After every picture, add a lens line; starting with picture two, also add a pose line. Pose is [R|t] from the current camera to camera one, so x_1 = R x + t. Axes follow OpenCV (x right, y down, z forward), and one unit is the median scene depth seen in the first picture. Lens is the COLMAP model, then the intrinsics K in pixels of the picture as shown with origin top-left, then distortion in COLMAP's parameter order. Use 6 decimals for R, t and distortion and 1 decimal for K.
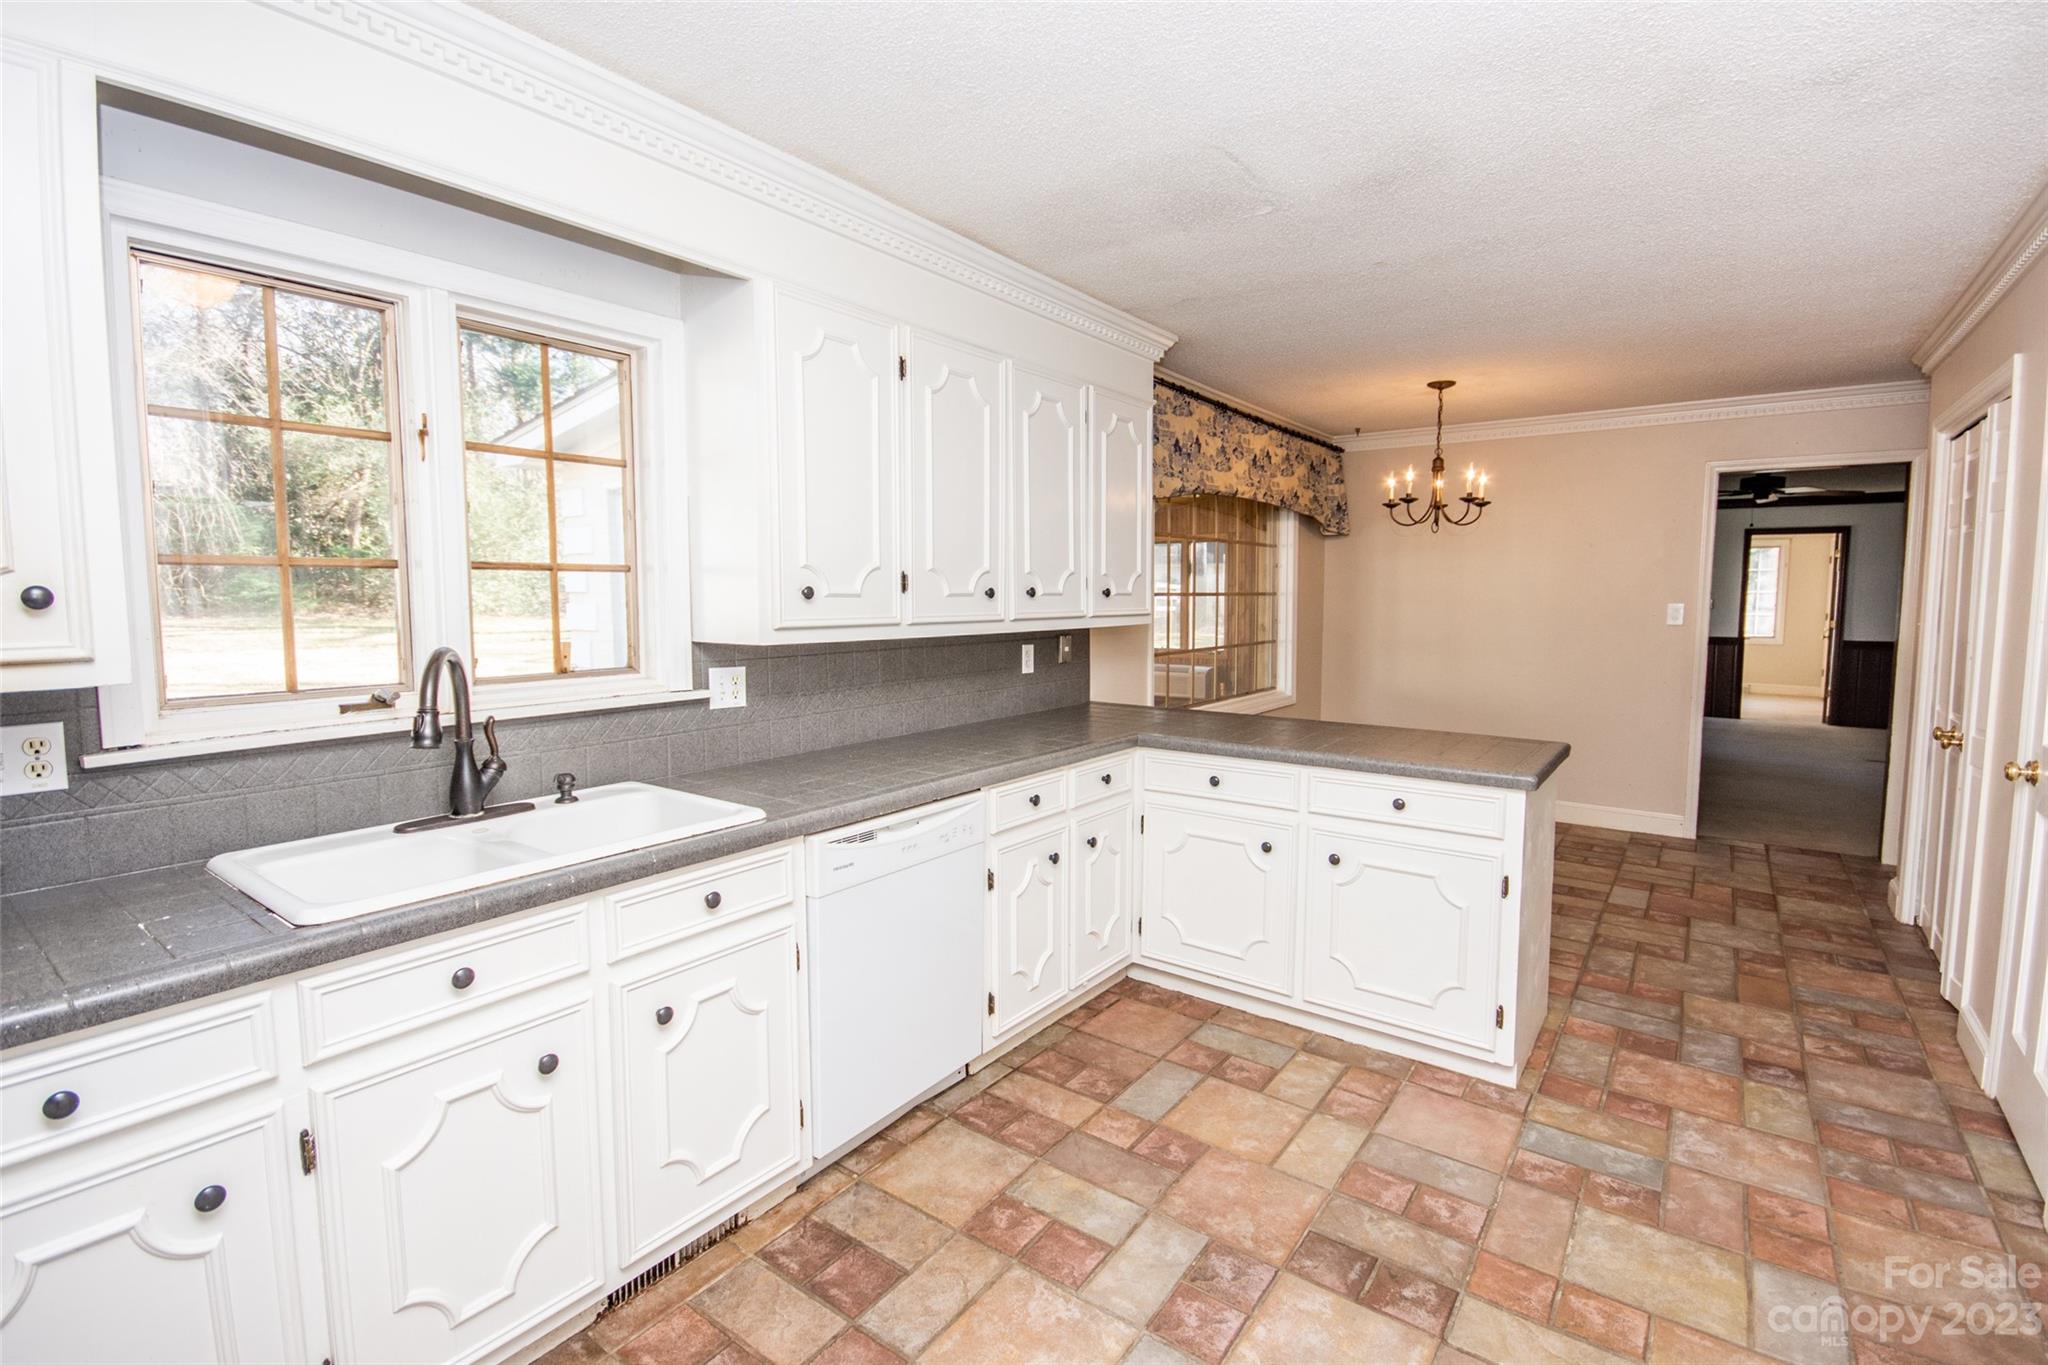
lens RADIAL K [[931.9, 0, 1037.6], [0, 931.9, 670.2], [0, 0, 1]] dist [-0.002007, -0.001366]
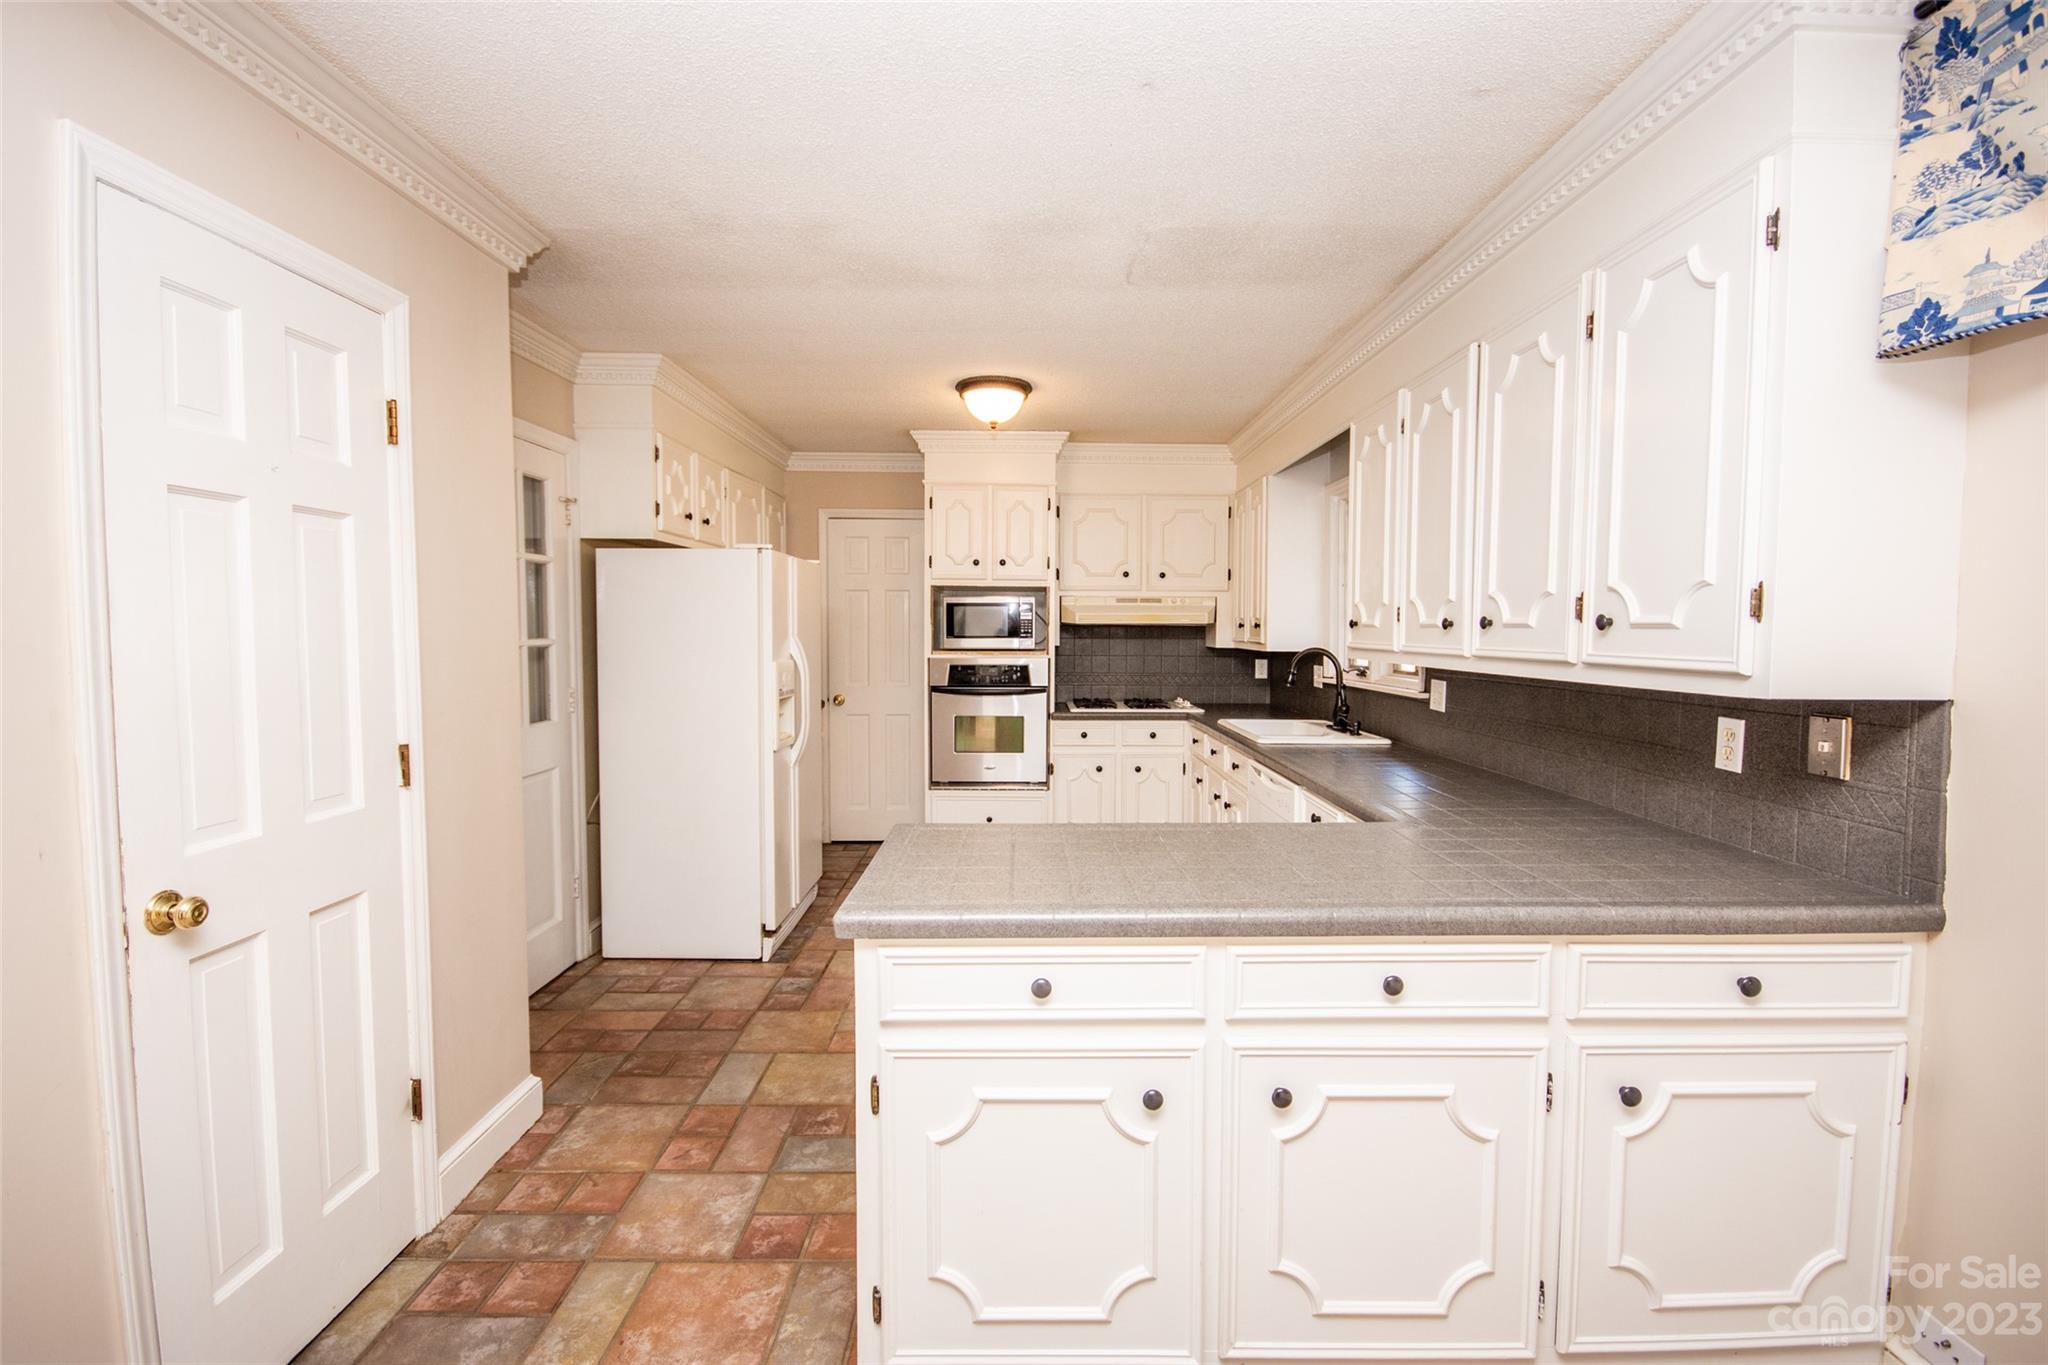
lens RADIAL K [[931.9, 0, 1026.7], [0, 931.9, 684.2], [0, 0, 1]] dist [-0.002007, -0.001366]
pose [[-0.807008, 0.029843, -0.589787, 0.960558], [-0.057083, 0.990104, 0.128205, -0.139040], [0.587776, 0.137129, -0.797318, 1.767656]]
